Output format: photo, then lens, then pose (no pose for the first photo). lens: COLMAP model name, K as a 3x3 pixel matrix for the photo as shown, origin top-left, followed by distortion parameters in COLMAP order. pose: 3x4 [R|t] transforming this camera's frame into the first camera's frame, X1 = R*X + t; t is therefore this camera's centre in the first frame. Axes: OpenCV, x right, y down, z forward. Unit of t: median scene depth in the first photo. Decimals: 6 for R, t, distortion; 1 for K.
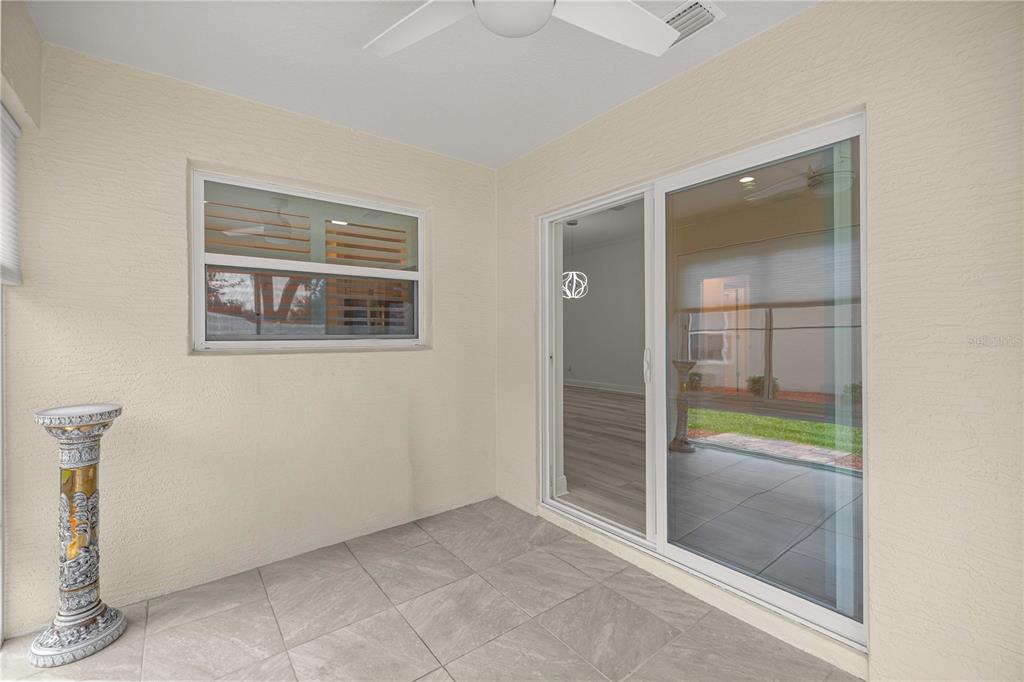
lens RADIAL K [[437.4, 0, 509.6], [0, 437.4, 343.4], [0, 0, 1]] dist [0.000288, 0.000068]
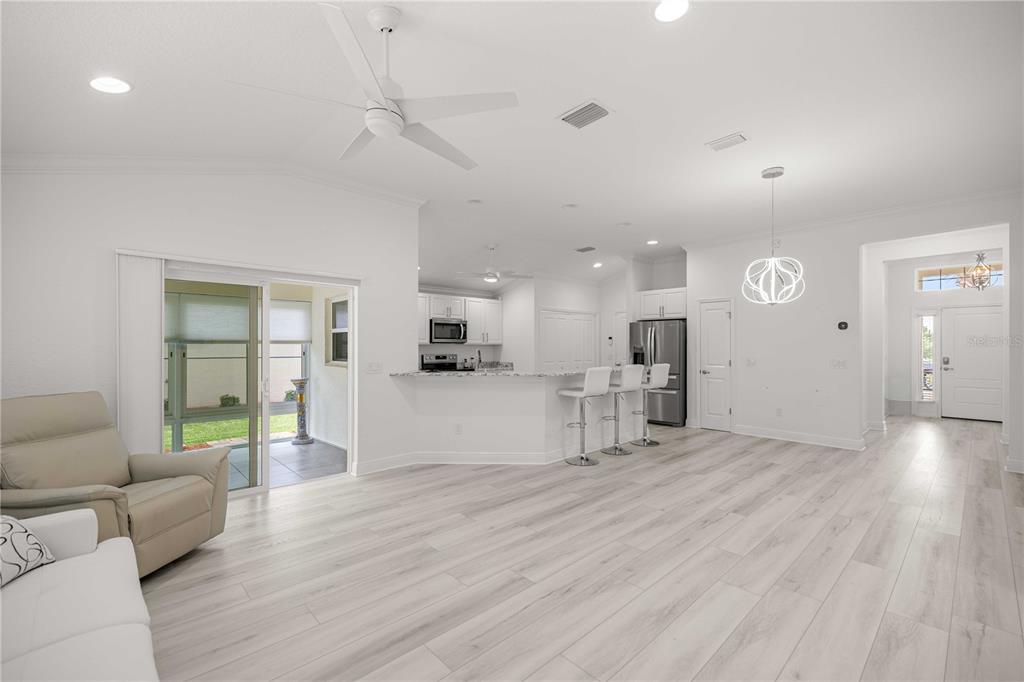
lens RADIAL K [[437.4, 0, 509.6], [0, 437.4, 343.4], [0, 0, 1]] dist [0.000288, 0.000068]
pose [[0.085196, 0.000250, -0.996364, 0.687146], [-0.022557, 0.999744, -0.001678, -0.042153], [0.996109, 0.022618, 0.085180, 0.607697]]
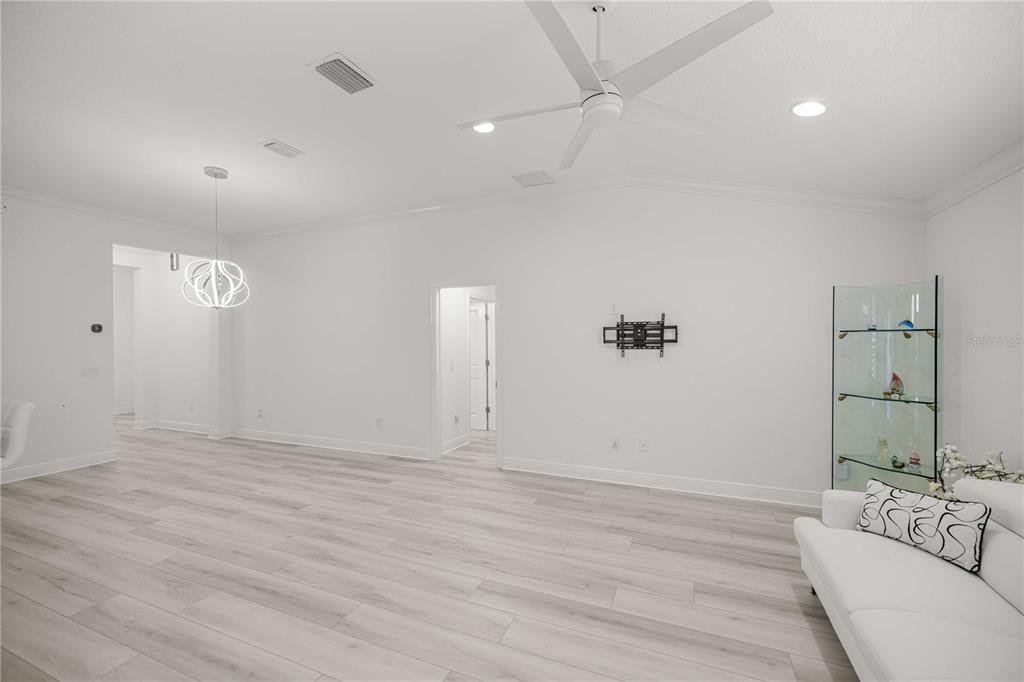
lens RADIAL K [[426.3, 0, 506.9], [0, 426.3, 344.9], [0, 0, 1]] dist [-0.000153, -0.000299]
pose [[0.876987, -0.002769, 0.480506, 0.212410], [0.013146, 0.999747, -0.018232, -0.040432], [-0.480334, 0.022305, 0.876802, 0.351047]]
